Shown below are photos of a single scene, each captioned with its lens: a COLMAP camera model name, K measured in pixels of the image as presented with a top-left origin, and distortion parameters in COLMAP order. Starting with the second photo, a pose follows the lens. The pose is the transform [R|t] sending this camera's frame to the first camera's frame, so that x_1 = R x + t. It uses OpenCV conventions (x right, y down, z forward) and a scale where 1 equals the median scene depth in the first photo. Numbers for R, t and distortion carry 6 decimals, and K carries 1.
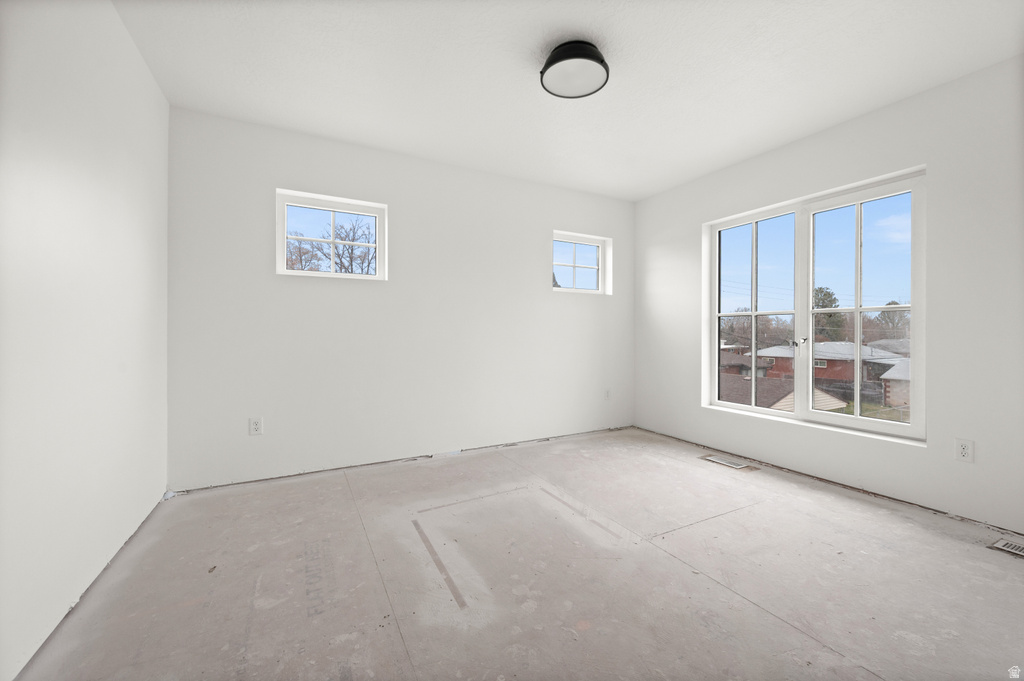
lens RADIAL K [[413.9, 0, 512.0], [0, 413.9, 340.5], [0, 0, 1]] dist [-0.000804, -0.000049]
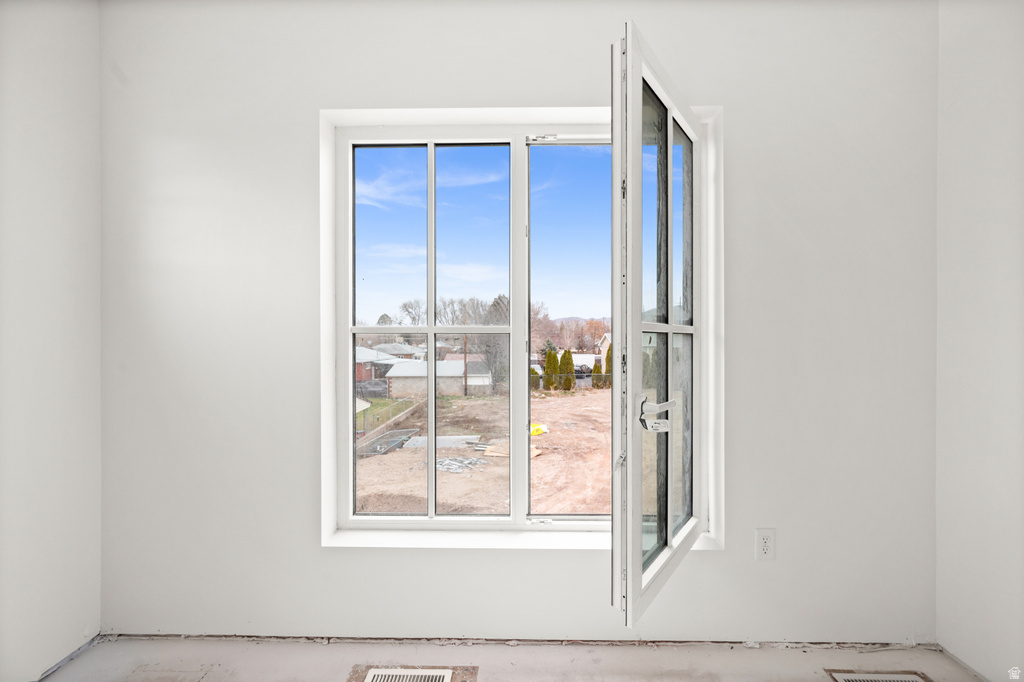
lens RADIAL K [[399.2, 0, 512.0], [0, 399.2, 341.0], [0, 0, 1]] dist [0.000091, 0.000041]
pose [[0.474399, -0.009598, 0.880258, 0.035504], [0.016977, 0.999854, 0.001753, -0.008470], [-0.880146, 0.014113, 0.474493, 0.115928]]
